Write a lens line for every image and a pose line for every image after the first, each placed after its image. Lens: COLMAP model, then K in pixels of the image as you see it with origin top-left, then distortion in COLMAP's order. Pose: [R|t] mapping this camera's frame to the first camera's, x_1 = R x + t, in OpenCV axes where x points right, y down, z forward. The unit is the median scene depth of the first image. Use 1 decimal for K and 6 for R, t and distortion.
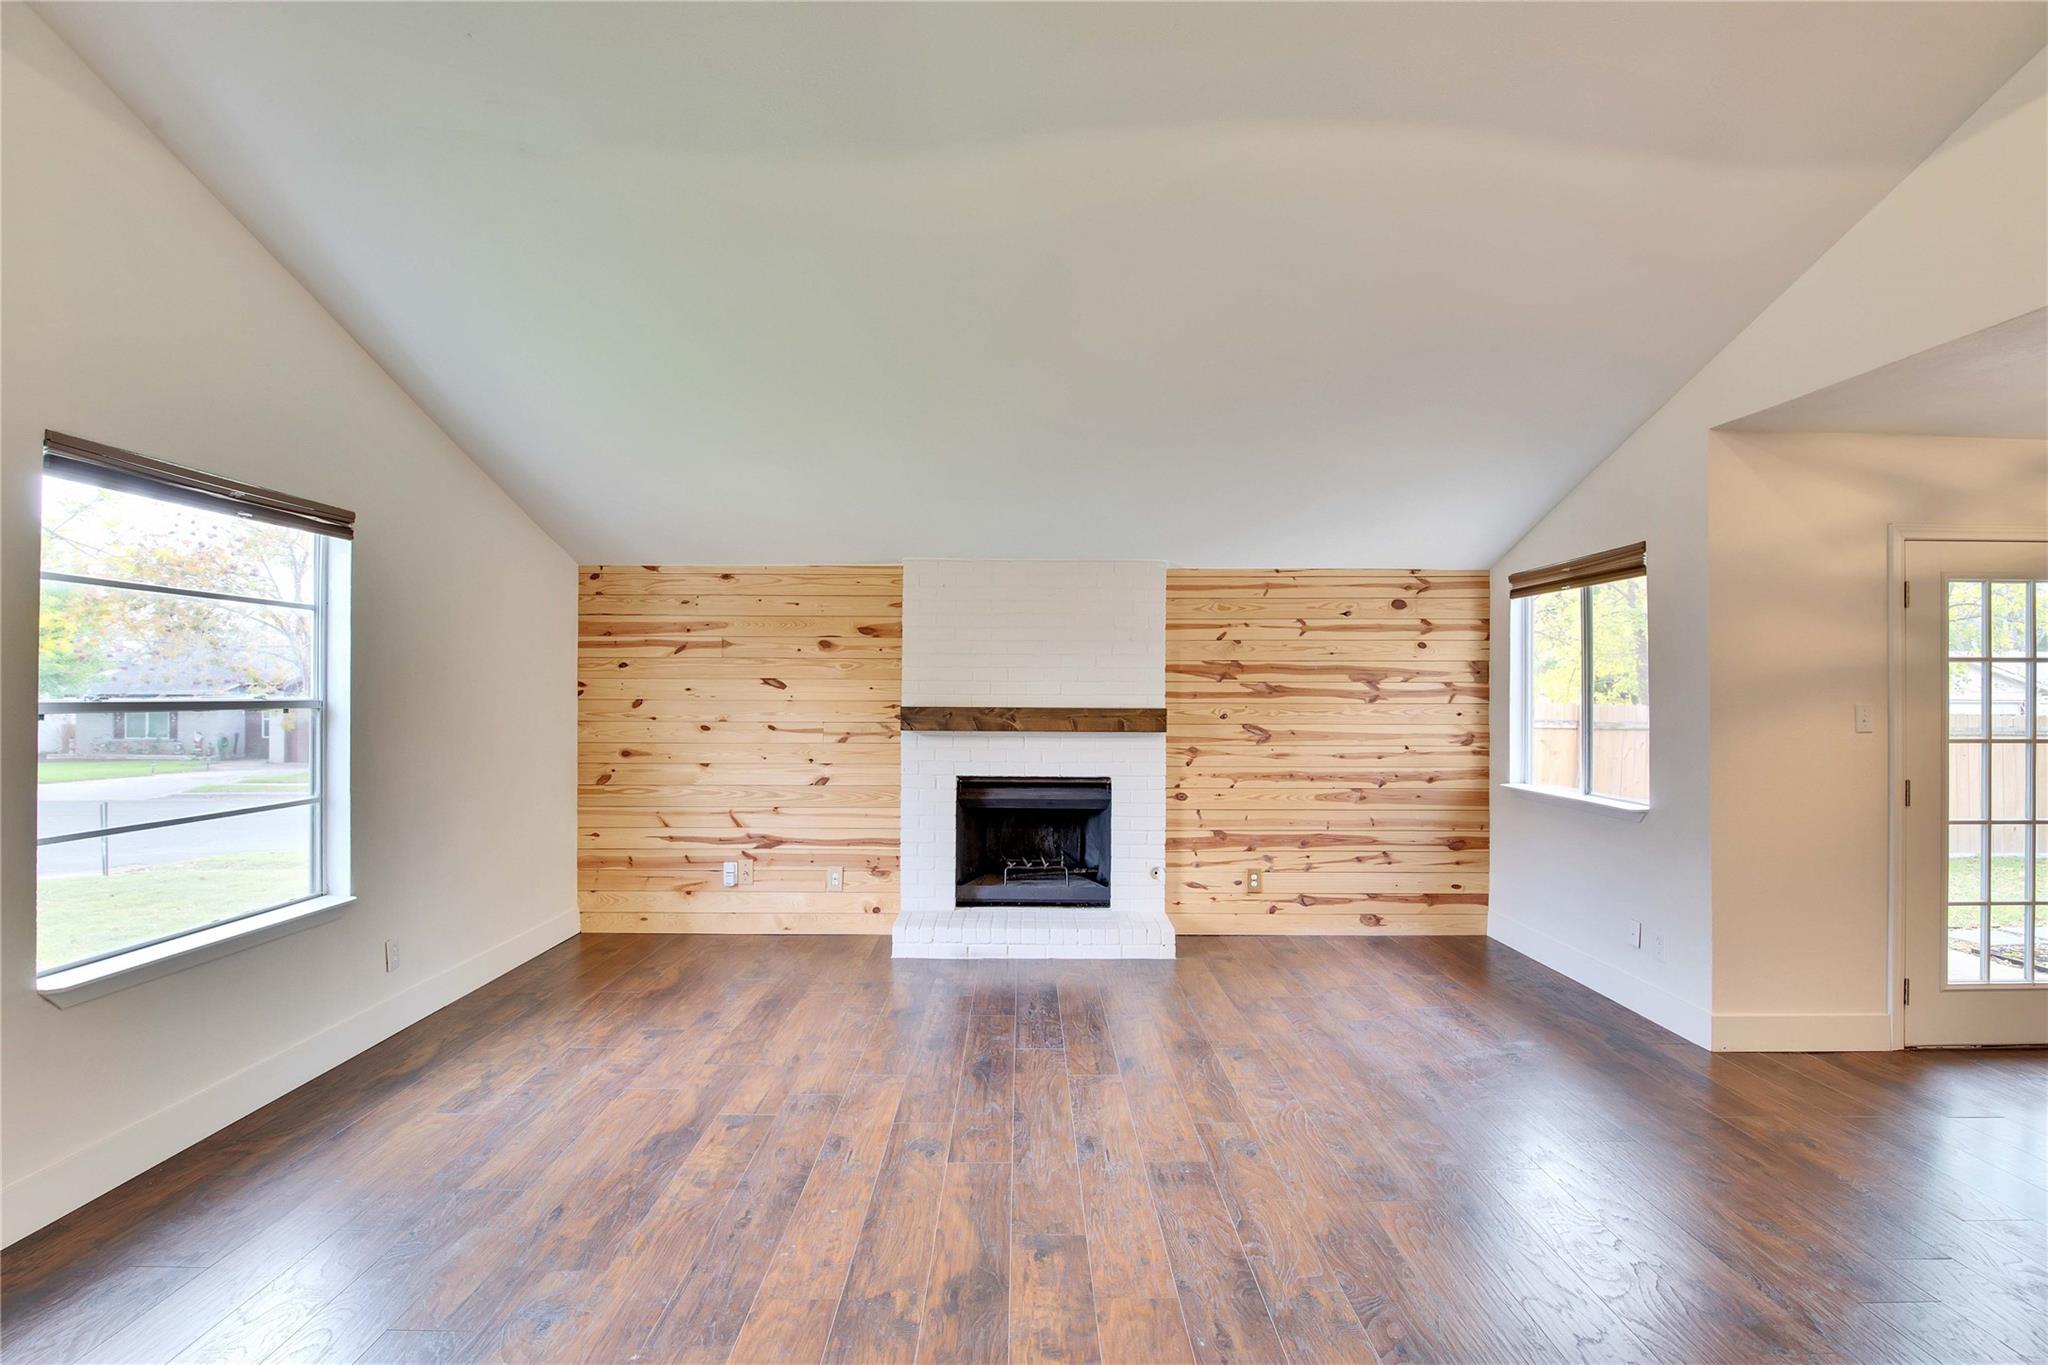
lens RADIAL K [[955.3, 0, 1027.1], [0, 955.3, 682.8], [0, 0, 1]] dist [-0.037834, 0.008018]
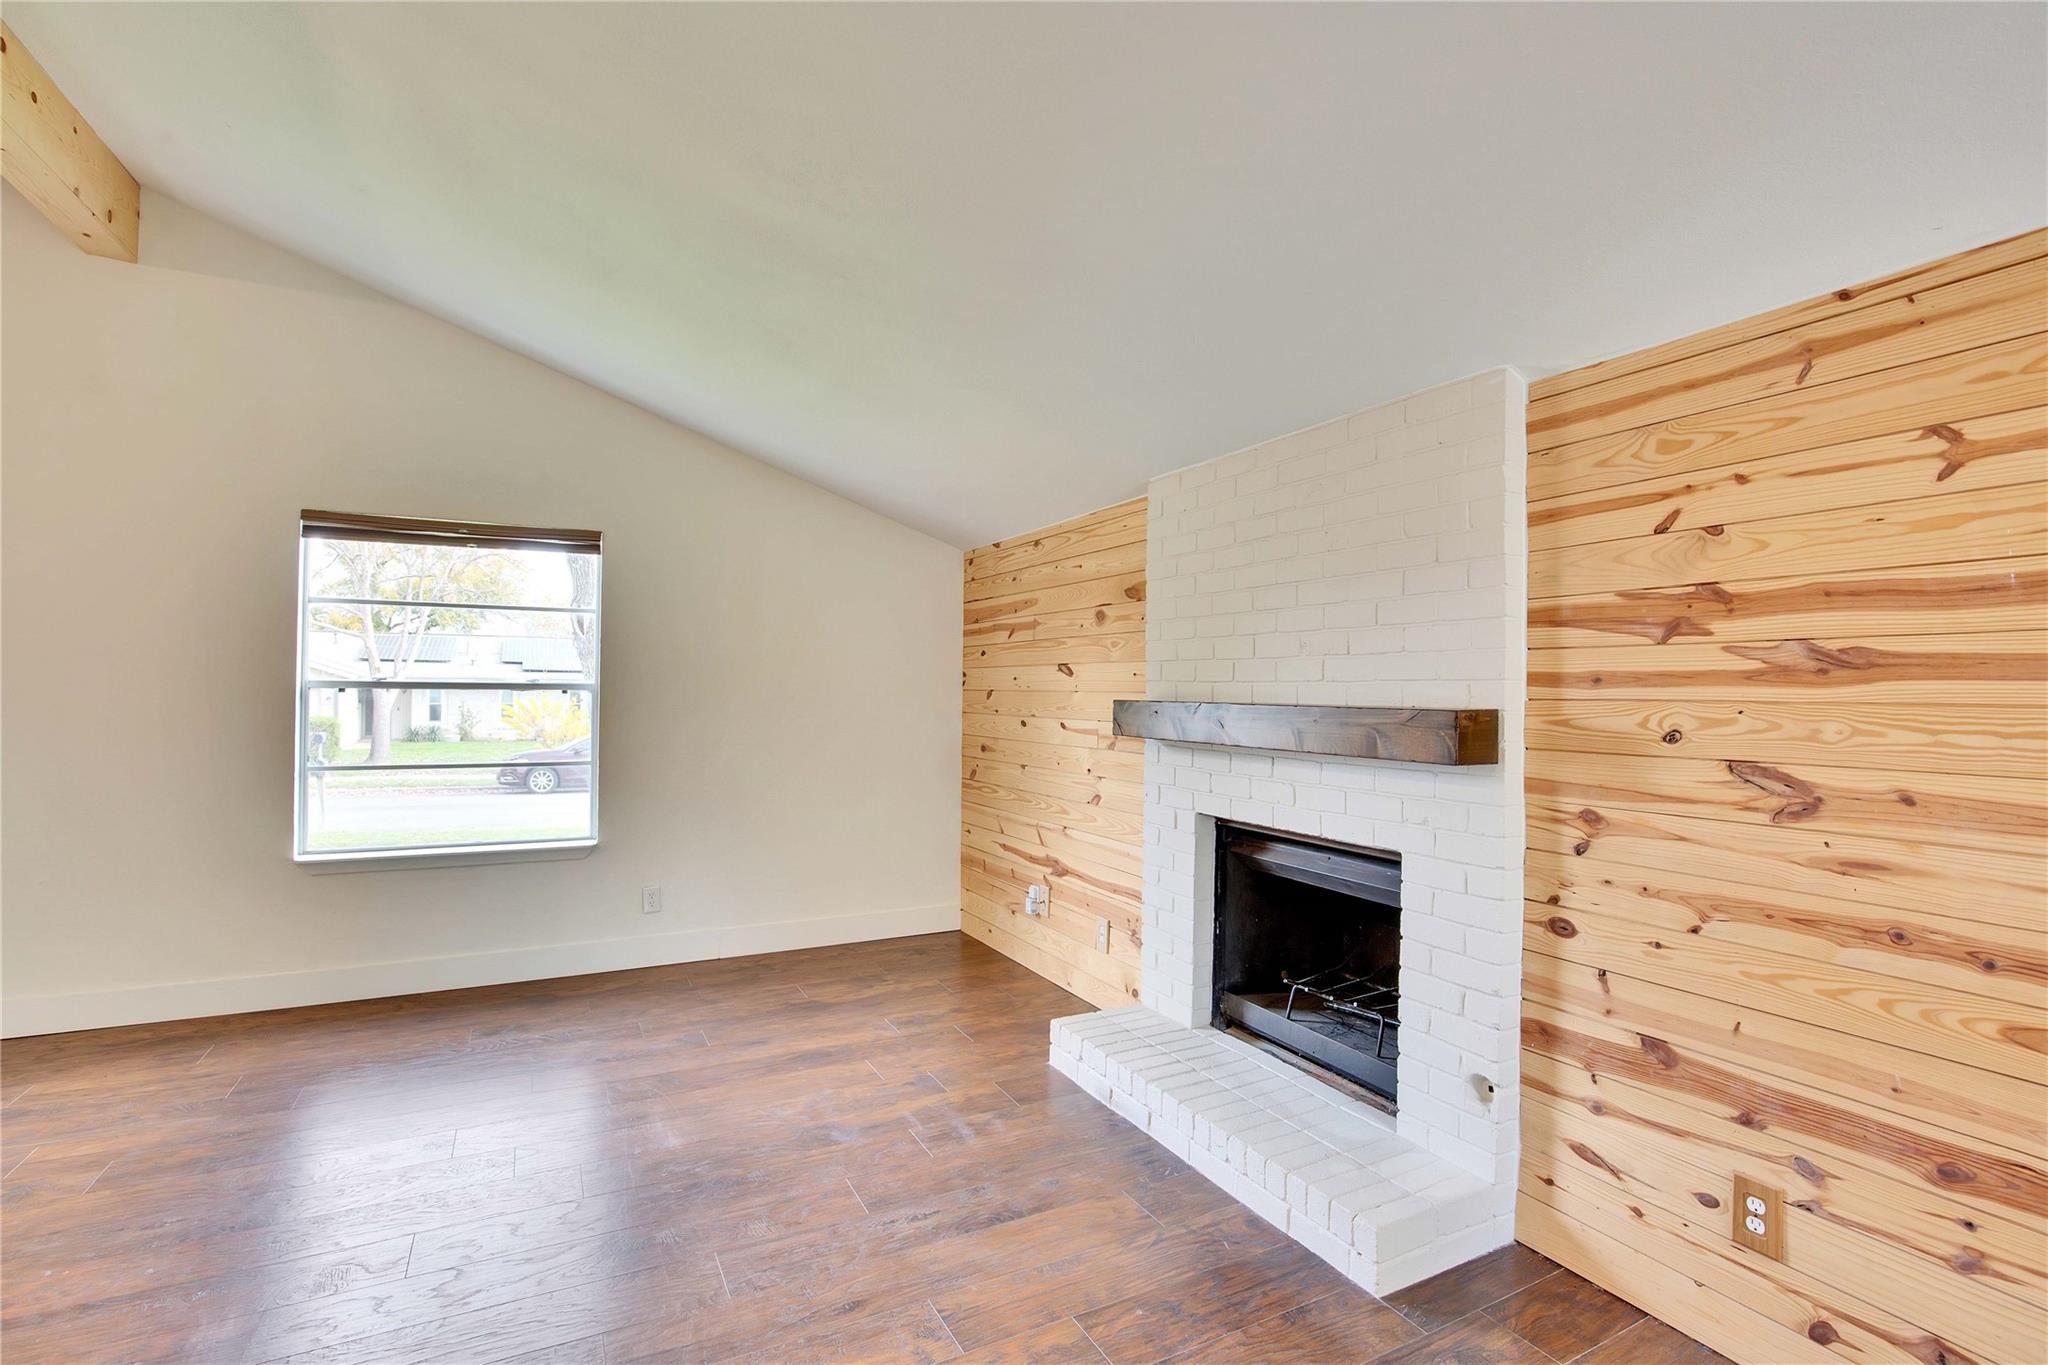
lens RADIAL K [[943.0, 0, 1026.2], [0, 943.0, 683.7], [0, 0, 1]] dist [-0.037521, 0.008426]
pose [[0.459112, -0.005722, -0.888360, 0.412395], [0.000247, 0.999980, -0.006313, 0.016975], [0.888379, 0.002679, 0.459104, 0.611205]]
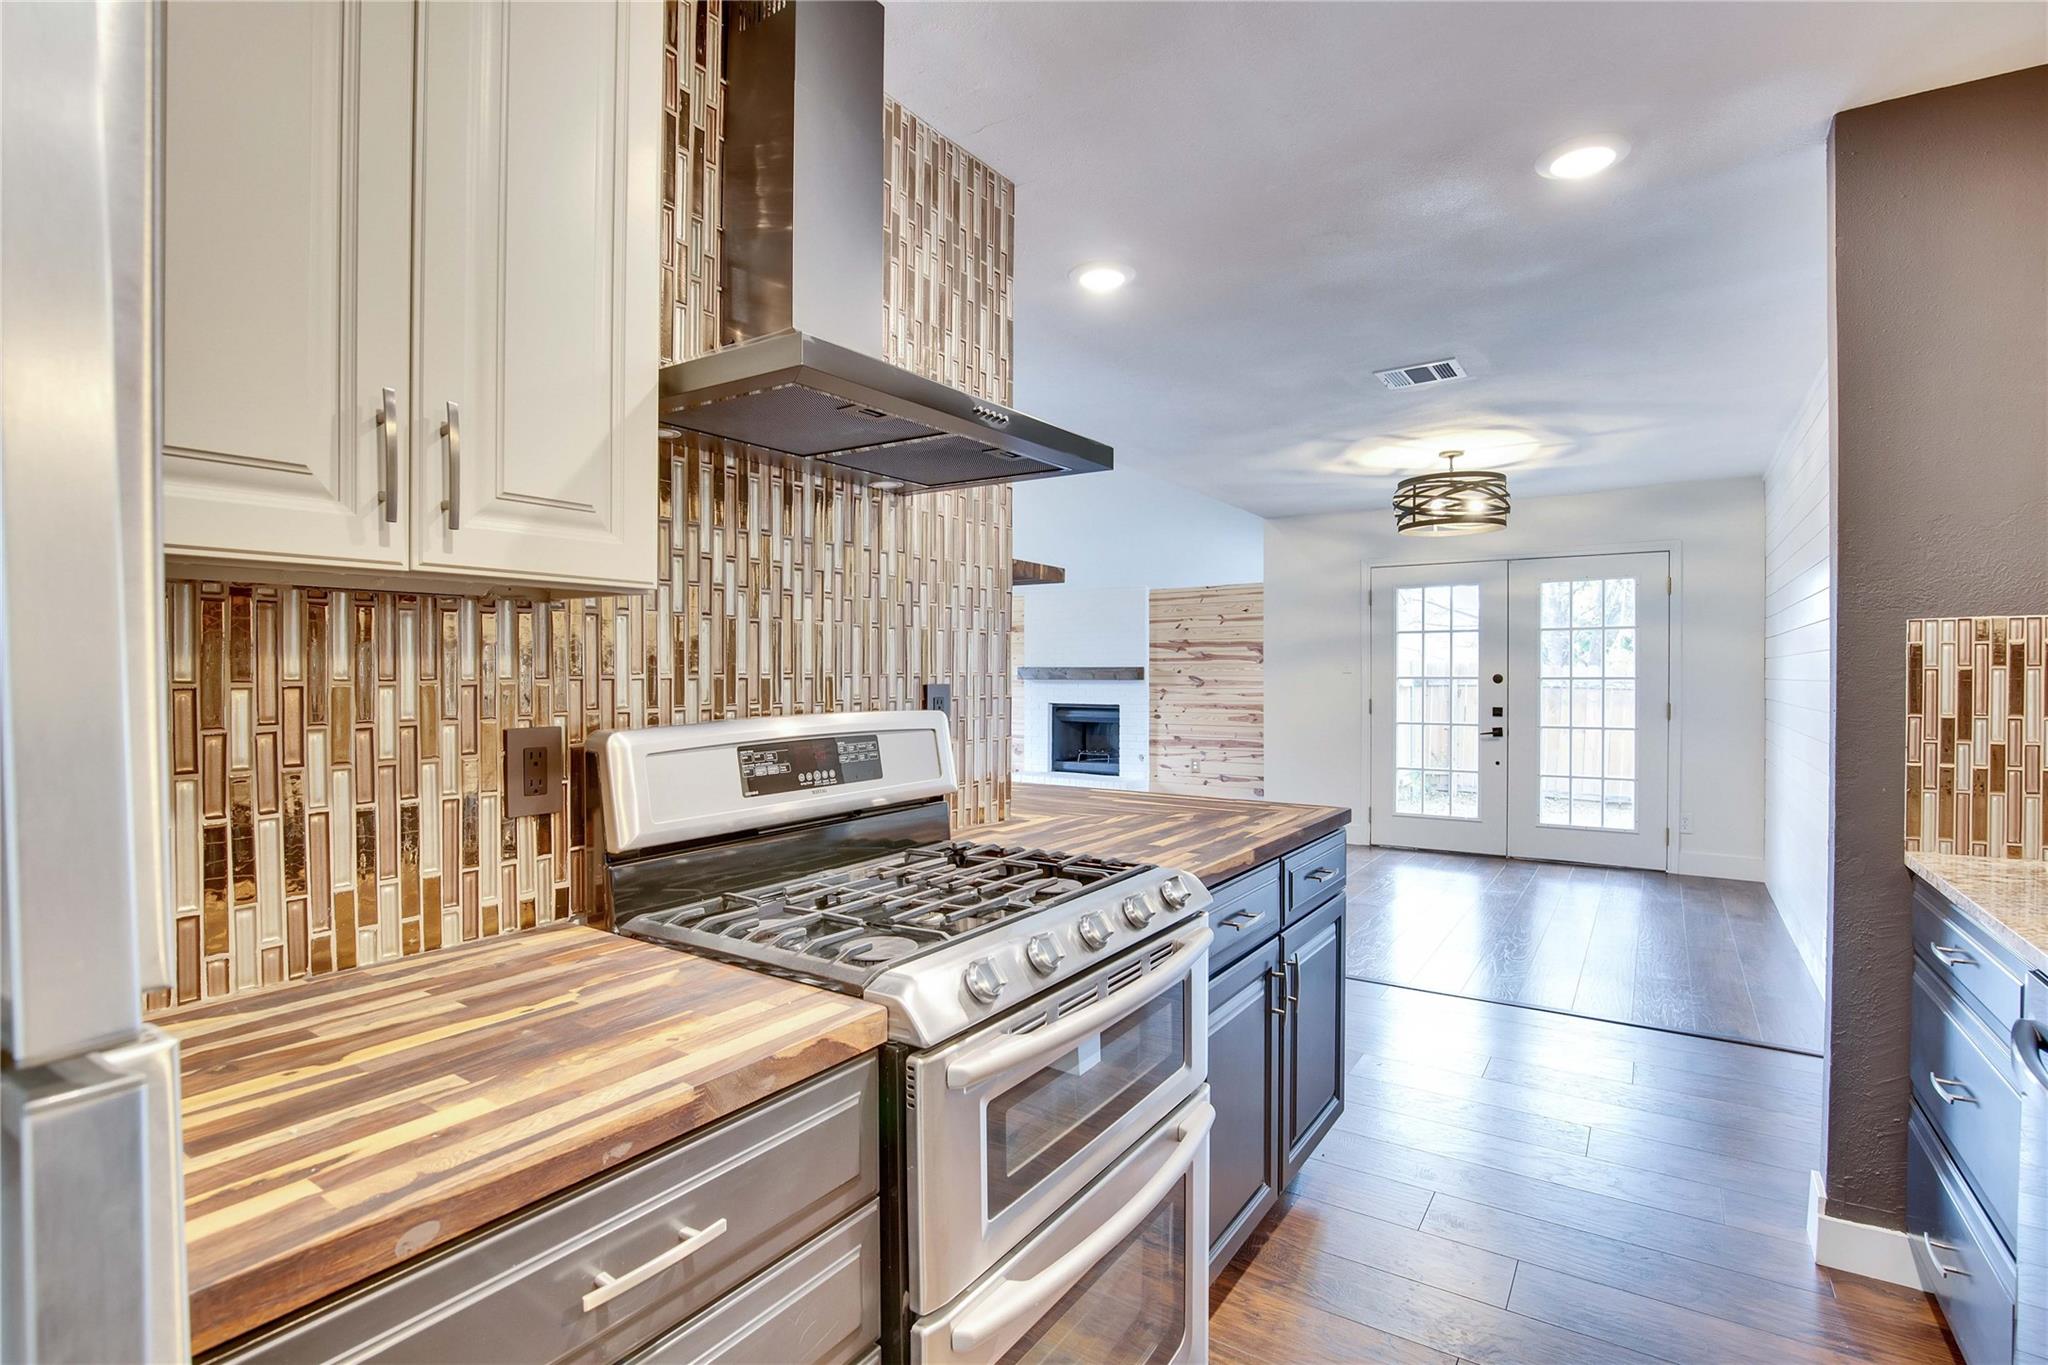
lens RADIAL K [[969.8, 0, 1024.0], [0, 969.8, 682.5], [0, 0, 1]] dist [-0.032399, 0.007742]
pose [[0.827559, 0.000736, -0.561378, 0.977536], [0.011057, 0.999784, 0.017610, 0.020532], [0.561270, -0.020780, 0.827372, -0.648590]]
